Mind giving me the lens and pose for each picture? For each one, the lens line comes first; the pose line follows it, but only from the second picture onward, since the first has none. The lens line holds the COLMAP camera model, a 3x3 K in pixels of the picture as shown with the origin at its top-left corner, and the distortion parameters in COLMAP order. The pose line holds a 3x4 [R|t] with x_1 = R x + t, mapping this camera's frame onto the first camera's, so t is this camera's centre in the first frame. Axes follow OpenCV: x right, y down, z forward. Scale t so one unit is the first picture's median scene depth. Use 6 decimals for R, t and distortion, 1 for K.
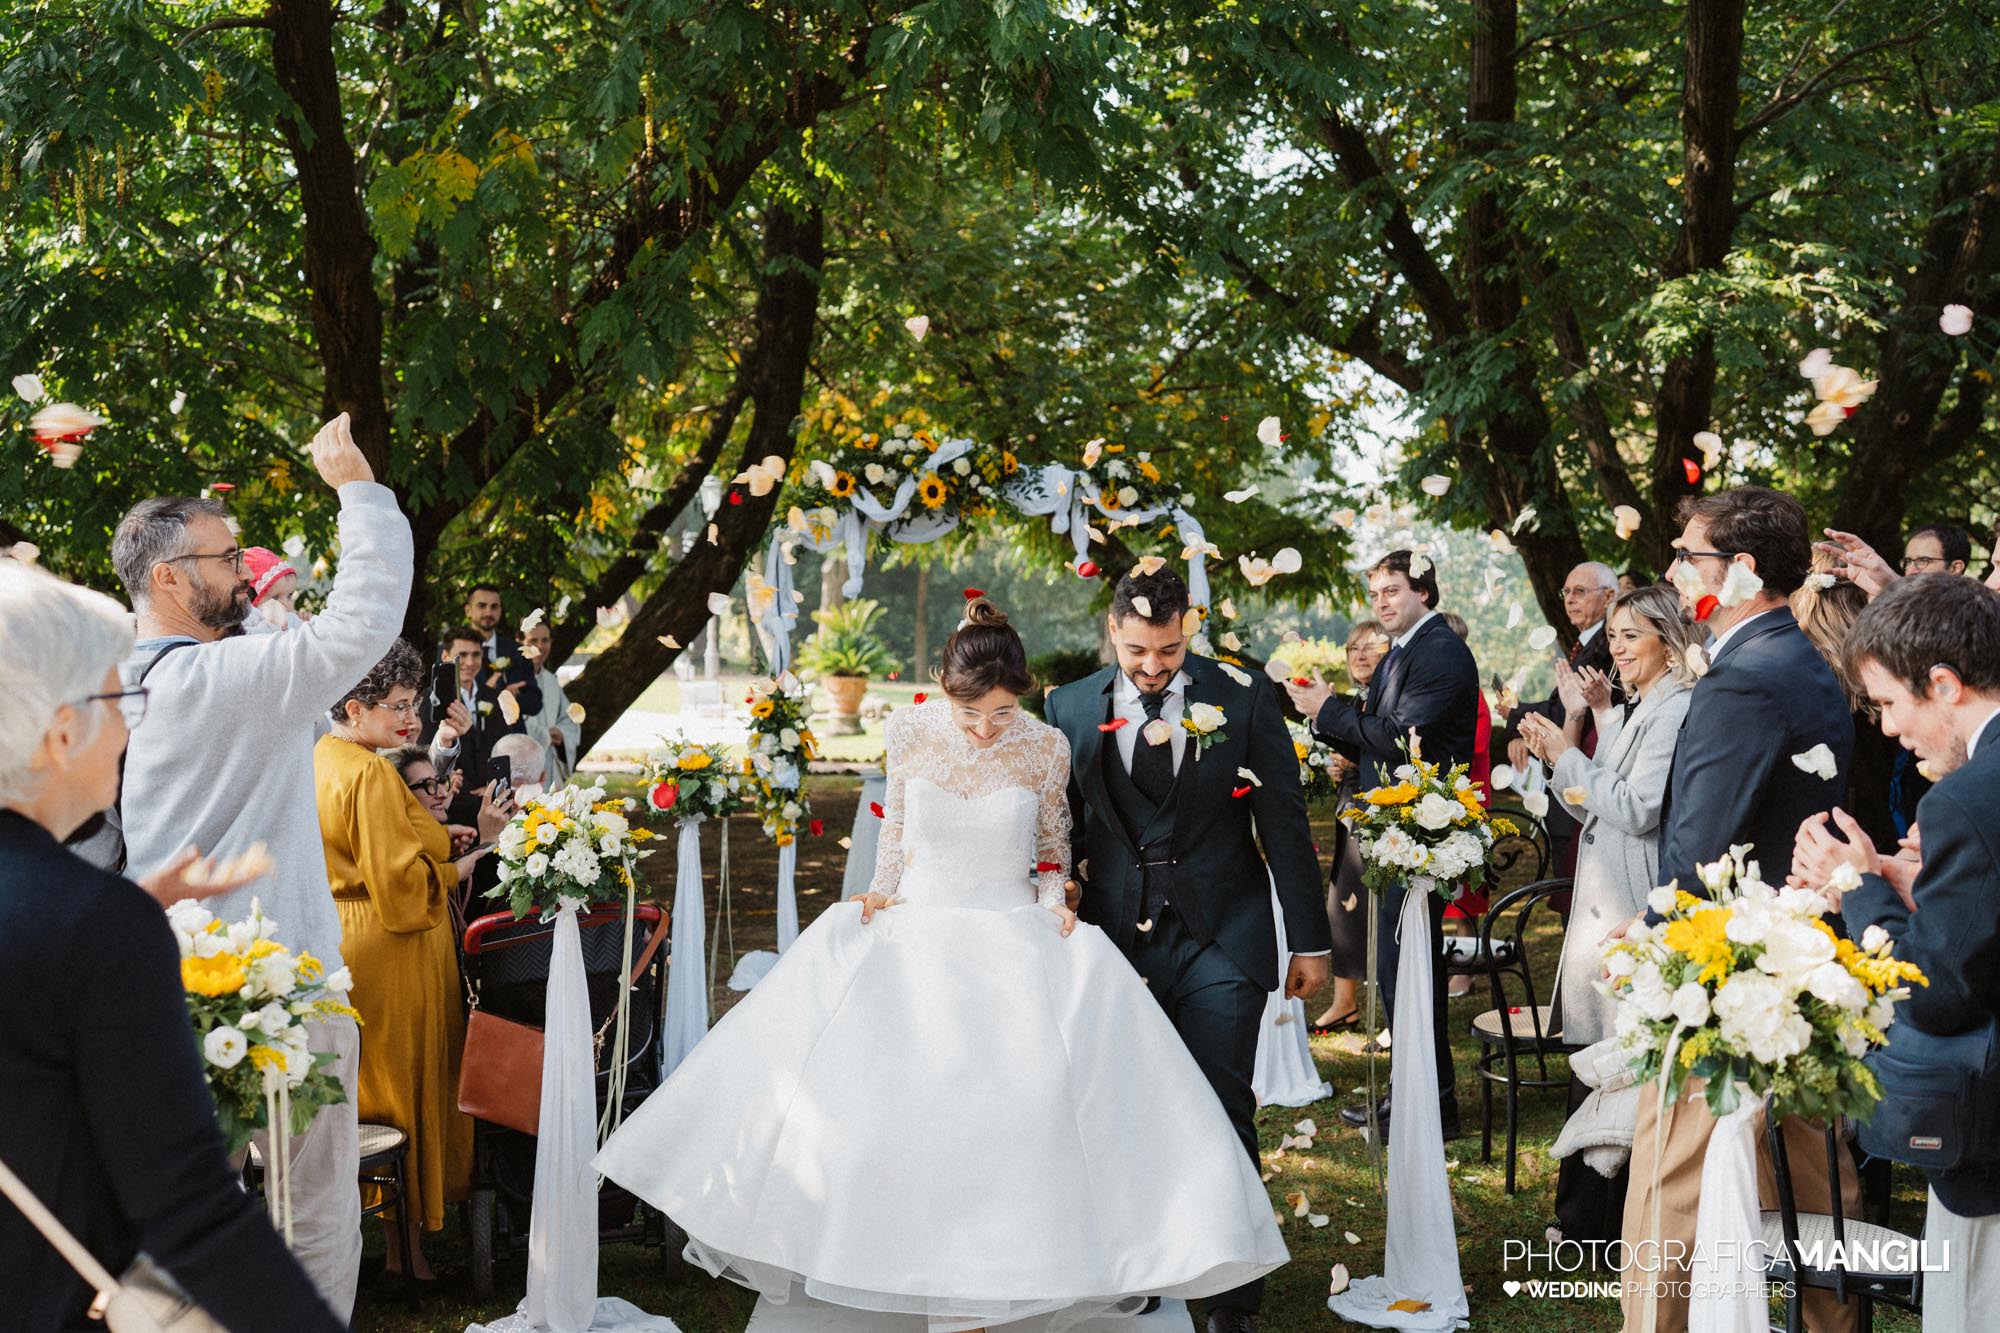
lens RADIAL K [[1930.9, 0, 999.4], [0, 1930.9, 662.9], [0, 0, 1]] dist [0.005527, 0.000000]
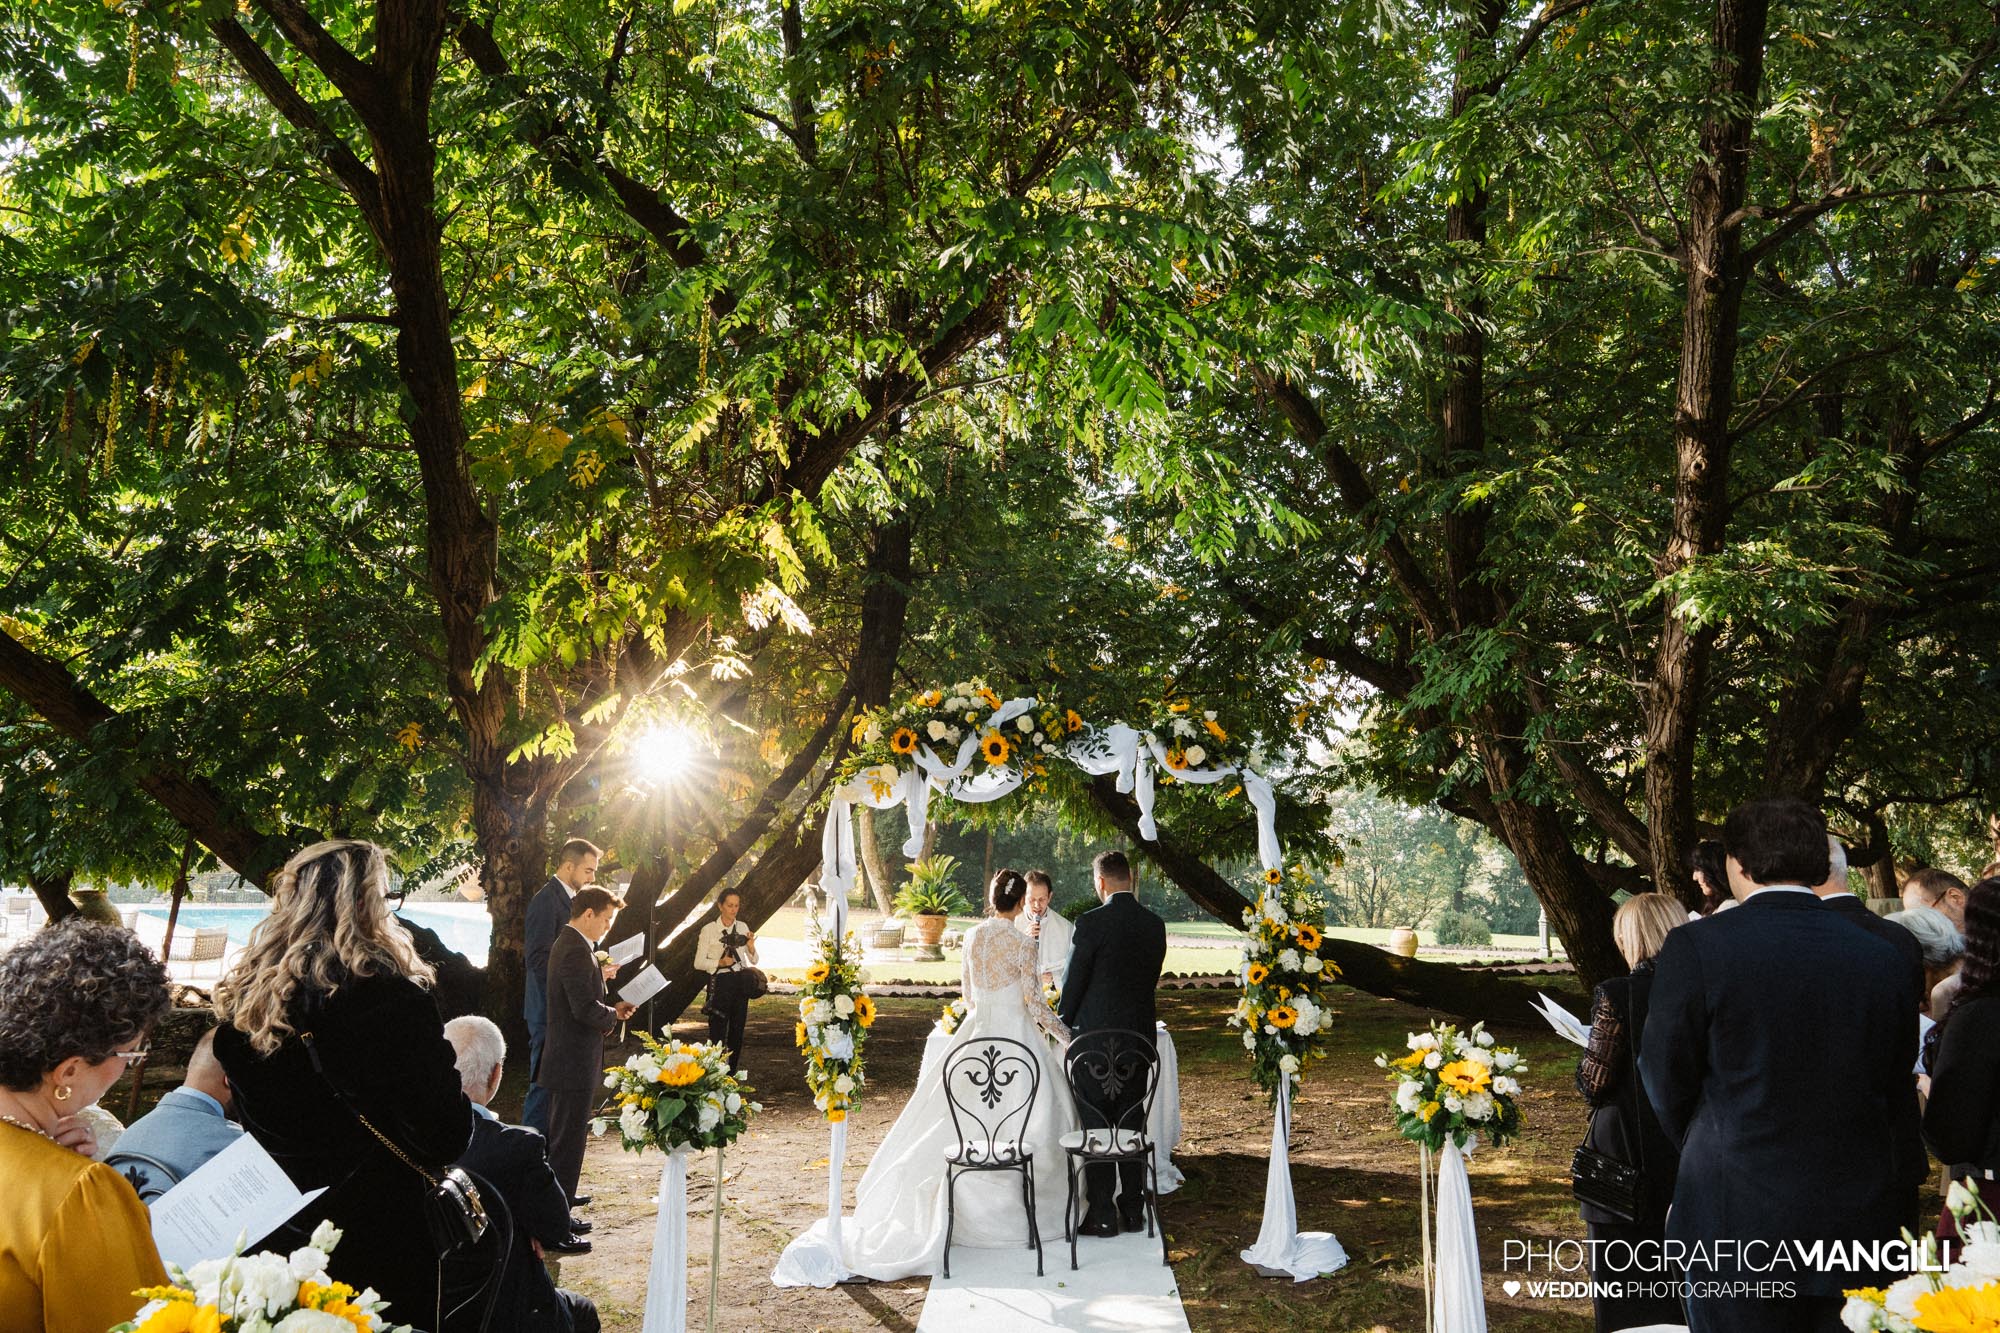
lens RADIAL K [[1378.9, 0, 949.8], [0, 1378.9, 652.1], [0, 0, 1]] dist [0.005982, 0.000159]
pose [[0.997590, 0.000438, -0.069380, -0.008868], [-0.012758, 0.984086, -0.177237, -0.012373], [0.068198, 0.177695, 0.981720, 0.297203]]
